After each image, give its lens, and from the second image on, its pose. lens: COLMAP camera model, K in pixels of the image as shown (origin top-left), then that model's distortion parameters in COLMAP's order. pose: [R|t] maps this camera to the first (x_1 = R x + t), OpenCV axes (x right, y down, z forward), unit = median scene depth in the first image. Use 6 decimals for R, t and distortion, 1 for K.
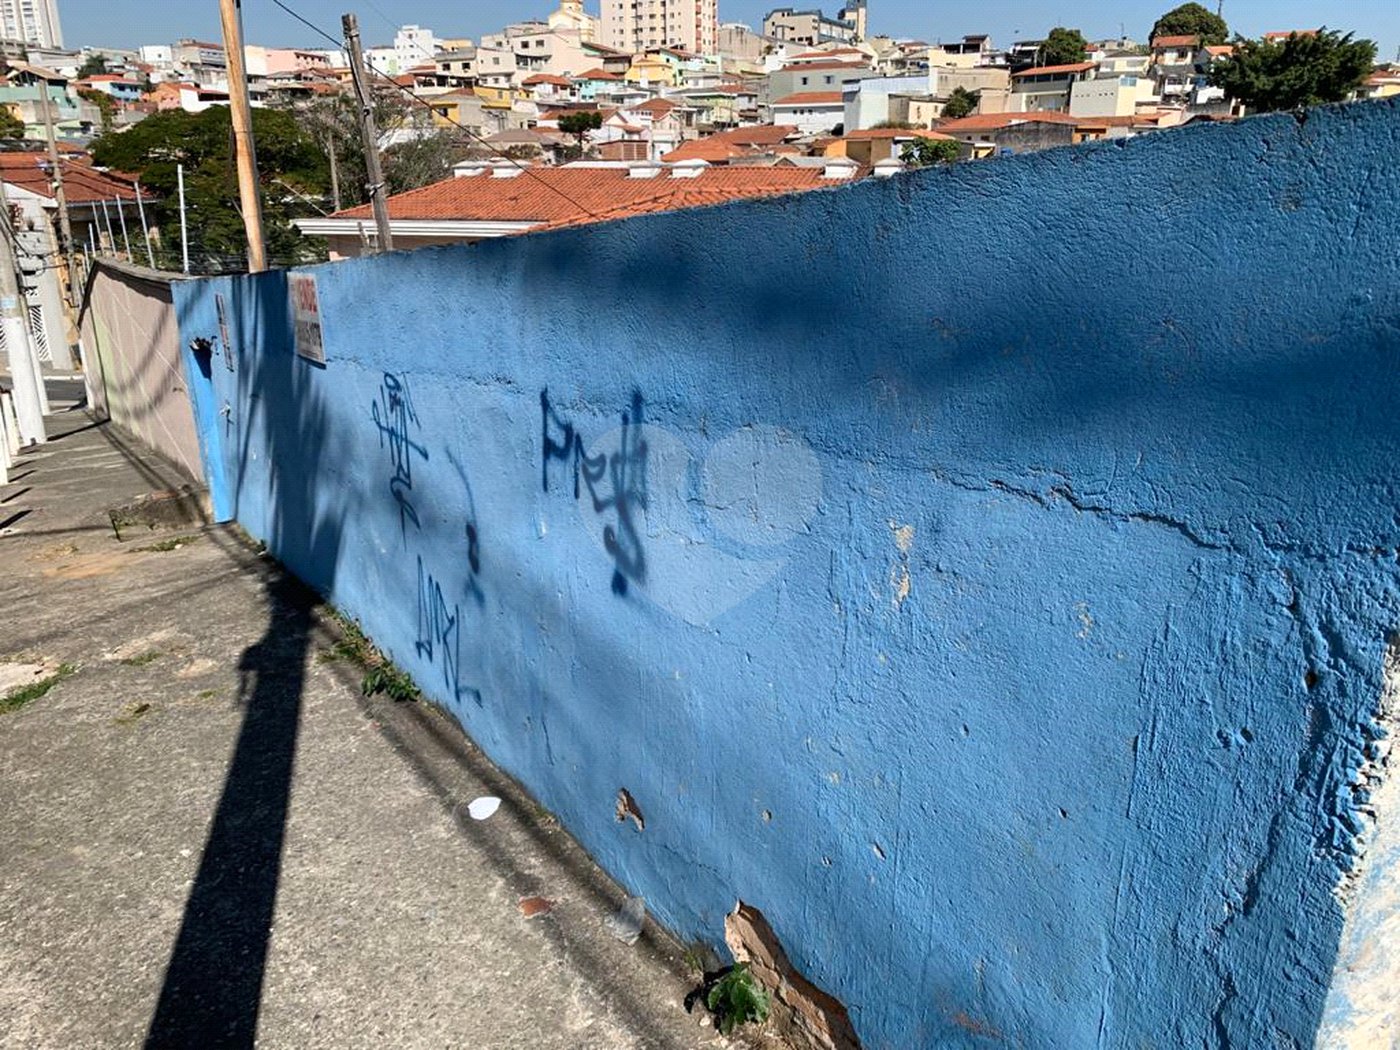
lens RADIAL K [[1067.7, 0, 647.2], [0, 1067.7, 513.5], [0, 0, 1]] dist [0.004803, -0.017533]
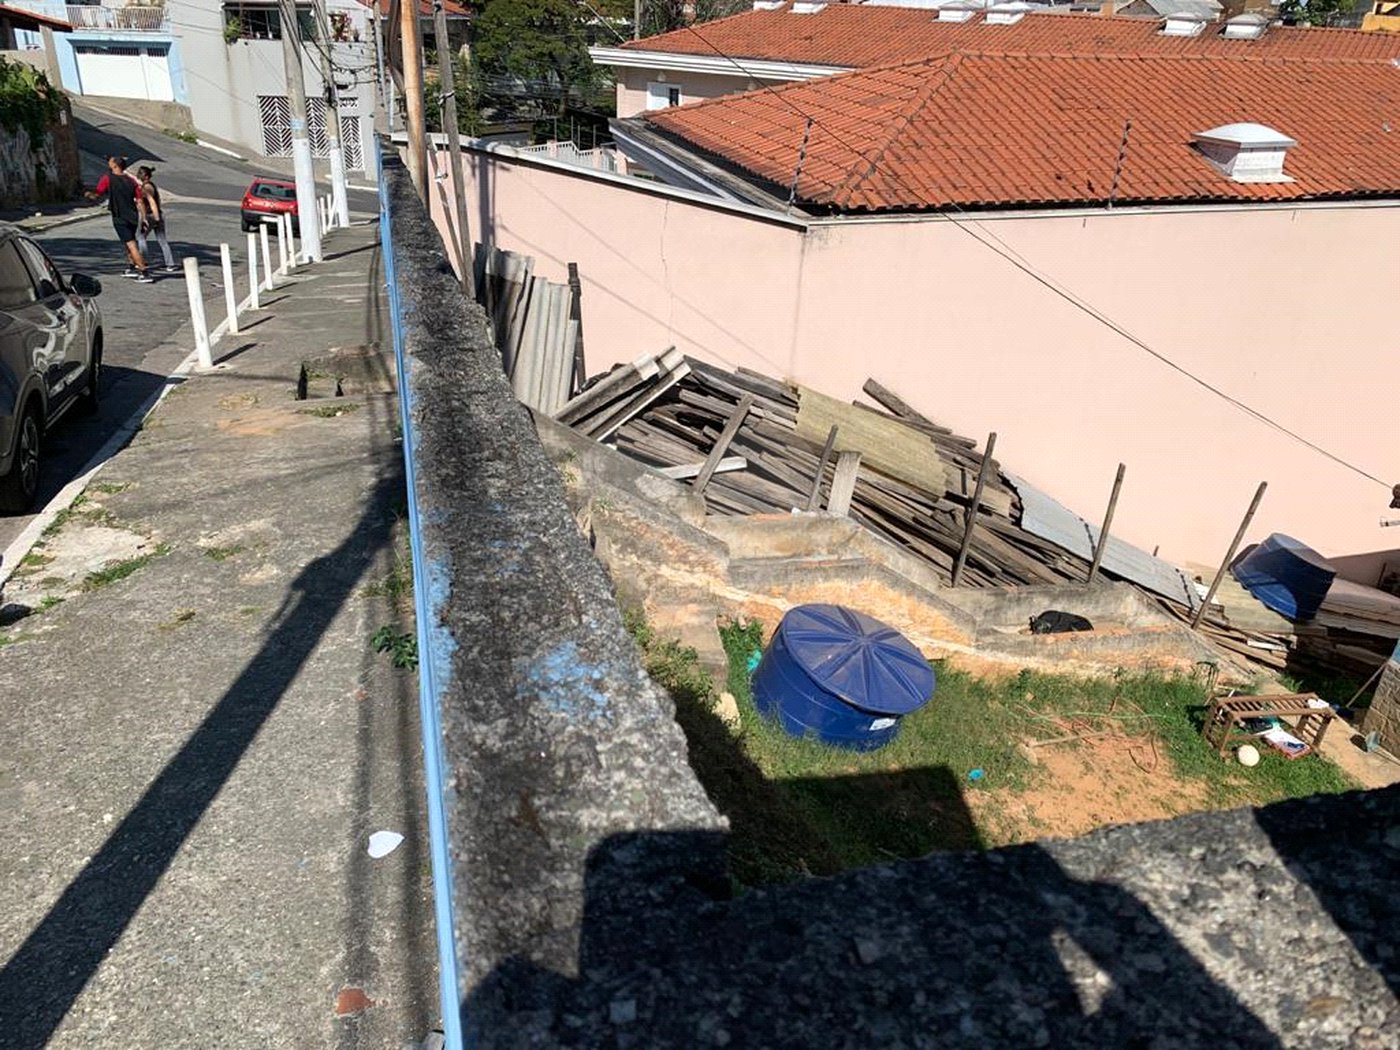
lens RADIAL K [[1067.7, 0, 647.2], [0, 1067.7, 513.5], [0, 0, 1]] dist [0.004803, -0.017533]
pose [[0.962026, 0.152348, -0.226486, 0.118990], [-0.119539, 0.981096, 0.152188, -0.087843], [0.245390, -0.119334, 0.962052, 0.105363]]
